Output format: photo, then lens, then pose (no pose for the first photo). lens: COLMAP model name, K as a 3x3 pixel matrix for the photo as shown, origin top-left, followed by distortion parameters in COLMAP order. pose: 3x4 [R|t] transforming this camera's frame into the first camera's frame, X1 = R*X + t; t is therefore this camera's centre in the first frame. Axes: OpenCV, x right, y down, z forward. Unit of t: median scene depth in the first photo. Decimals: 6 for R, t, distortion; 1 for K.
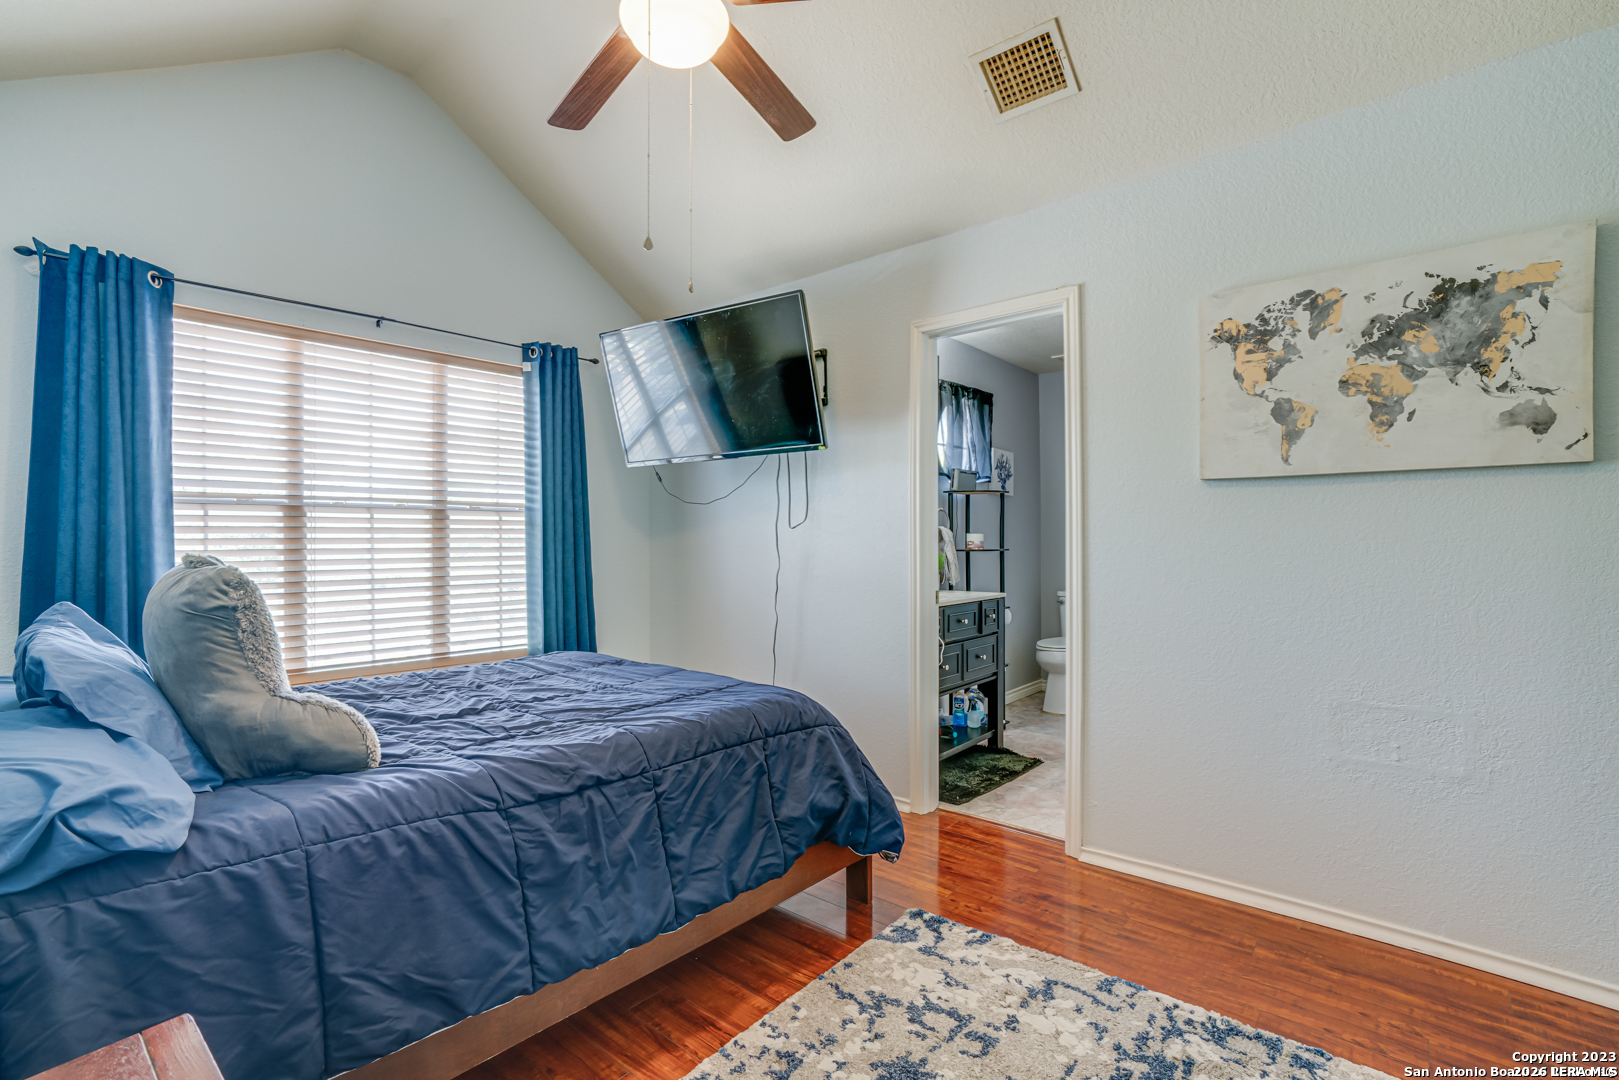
lens RADIAL K [[733.7, 0, 809.5], [0, 733.7, 540.0], [0, 0, 1]] dist [-0.056070, 0.027753]
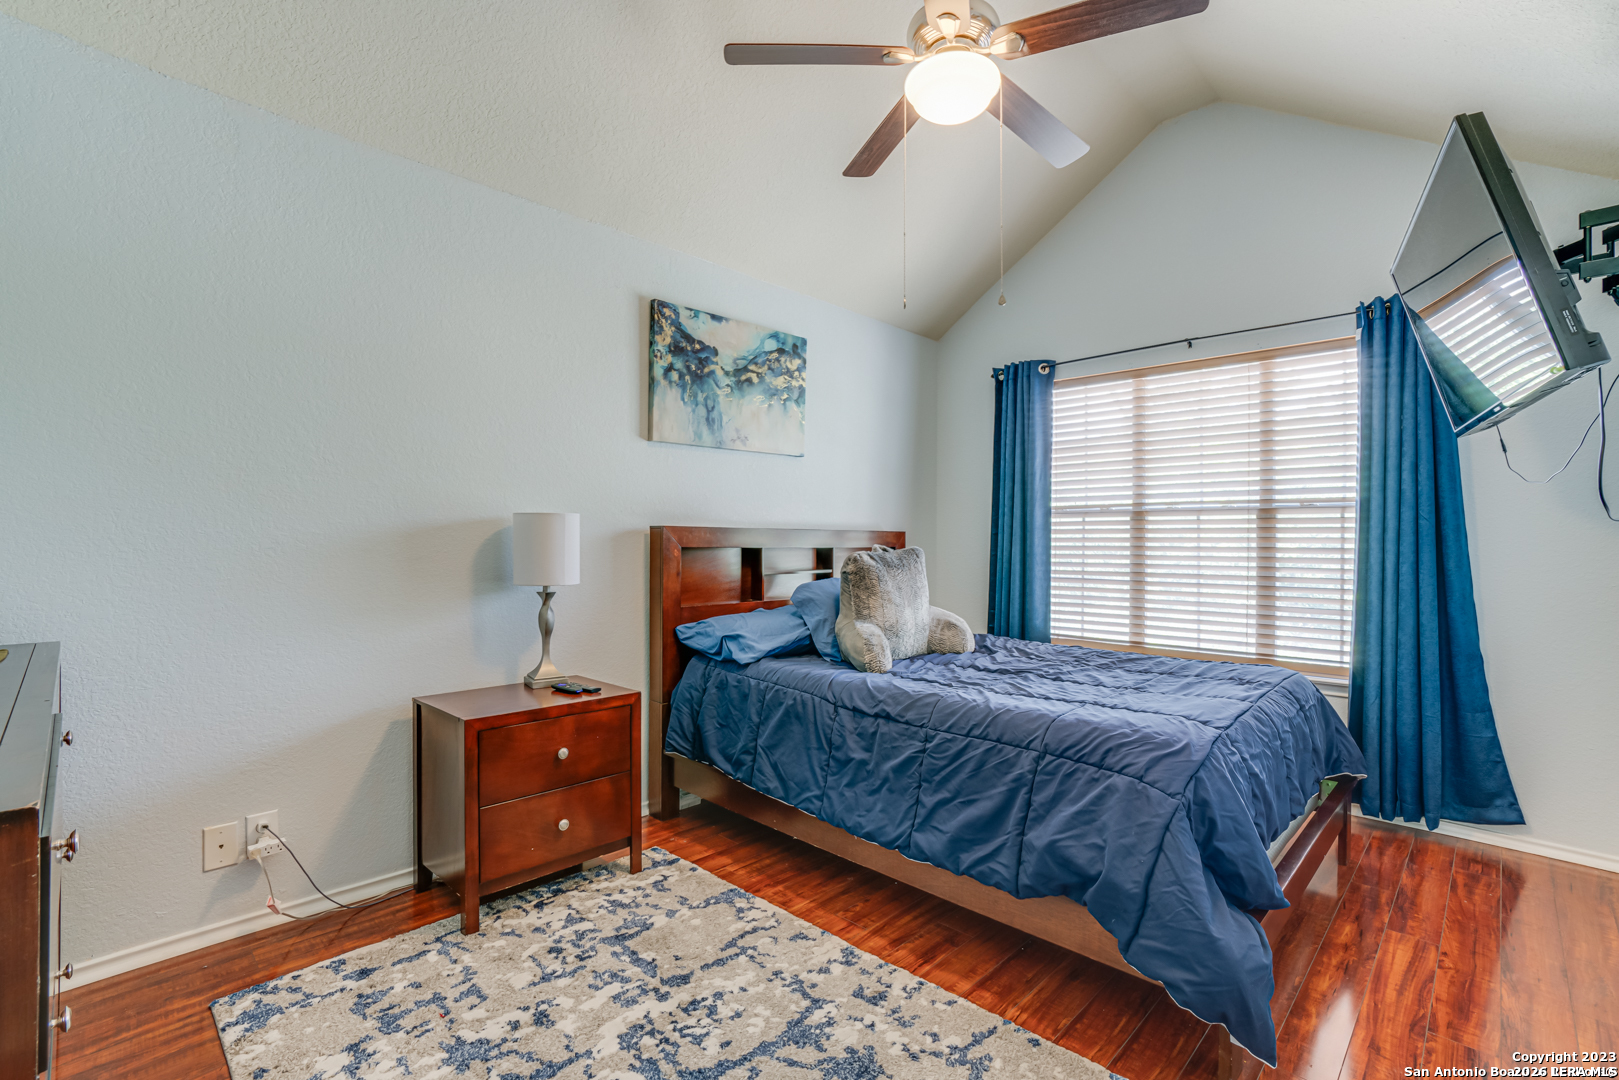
lens RADIAL K [[733.7, 0, 809.5], [0, 733.7, 540.0], [0, 0, 1]] dist [-0.056070, 0.027753]
pose [[-0.058416, 0.005150, -0.998279, 0.613451], [-0.005844, 0.999968, 0.005501, -0.001540], [0.998275, 0.006155, -0.058384, 0.530098]]
